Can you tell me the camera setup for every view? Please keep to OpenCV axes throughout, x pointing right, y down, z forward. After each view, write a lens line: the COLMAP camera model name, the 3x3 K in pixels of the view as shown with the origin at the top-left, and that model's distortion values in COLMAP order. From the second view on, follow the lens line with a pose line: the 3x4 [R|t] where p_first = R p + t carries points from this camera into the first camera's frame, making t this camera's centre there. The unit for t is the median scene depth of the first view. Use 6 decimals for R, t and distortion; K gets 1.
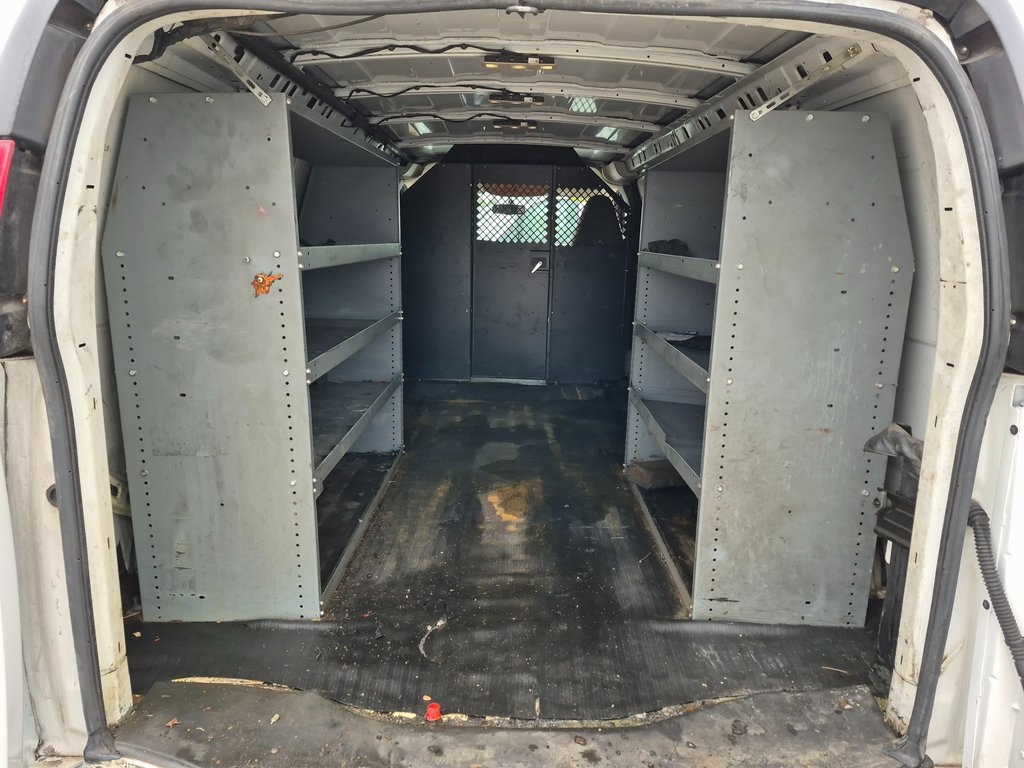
lens RADIAL K [[677.1, 0, 512.0], [0, 677.1, 384.0], [0, 0, 1]] dist [-0.000001, -0.000022]
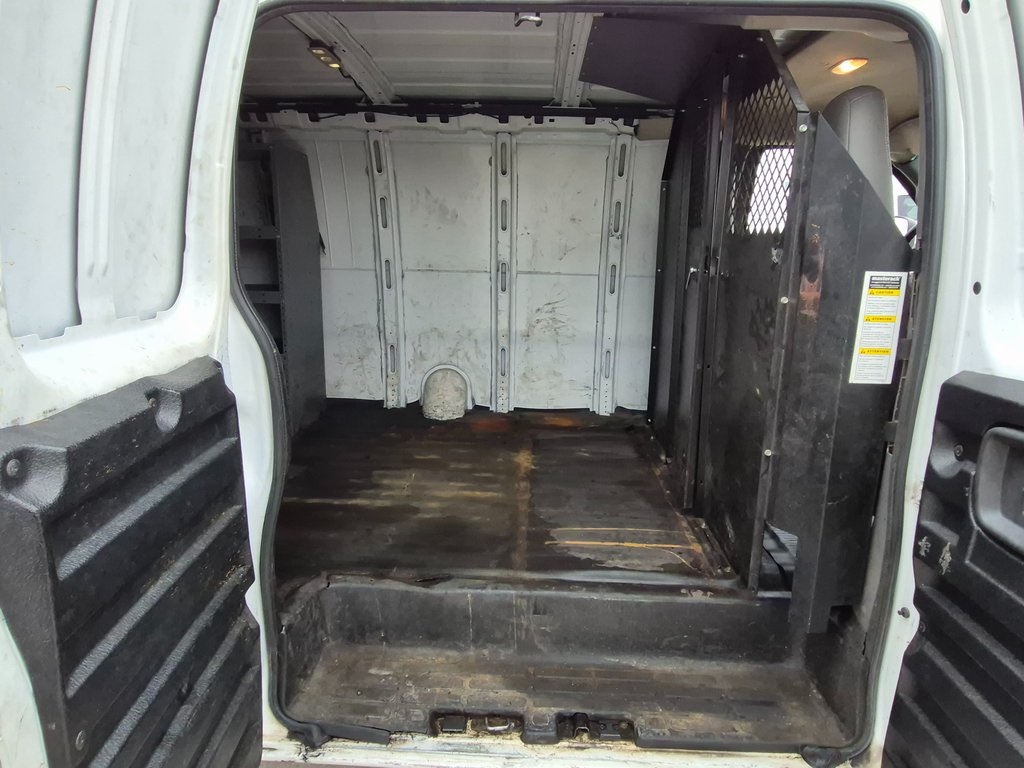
lens RADIAL K [[616.7, 0, 512.6], [0, 616.7, 390.3], [0, 0, 1]] dist [-0.023280, 0.000805]
pose [[-0.018773, 0.198021, -0.980018, 0.784322], [-0.234051, 0.952085, 0.196860, -0.242747], [0.972043, 0.233070, 0.028474, 1.398488]]
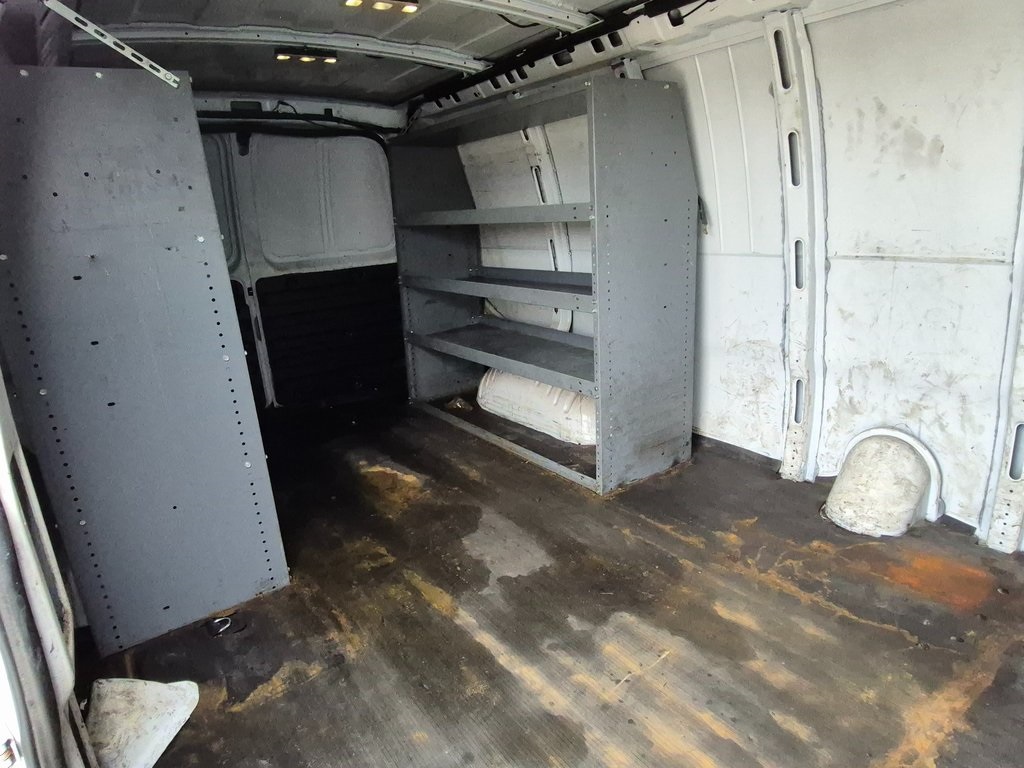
lens RADIAL K [[616.7, 0, 512.6], [0, 616.7, 390.3], [0, 0, 1]] dist [-0.023280, 0.000805]
pose [[-0.804575, 0.186936, -0.563661, 0.295130], [-0.092036, 0.898442, 0.429339, -0.302541], [0.586675, 0.397313, -0.705659, 1.498359]]
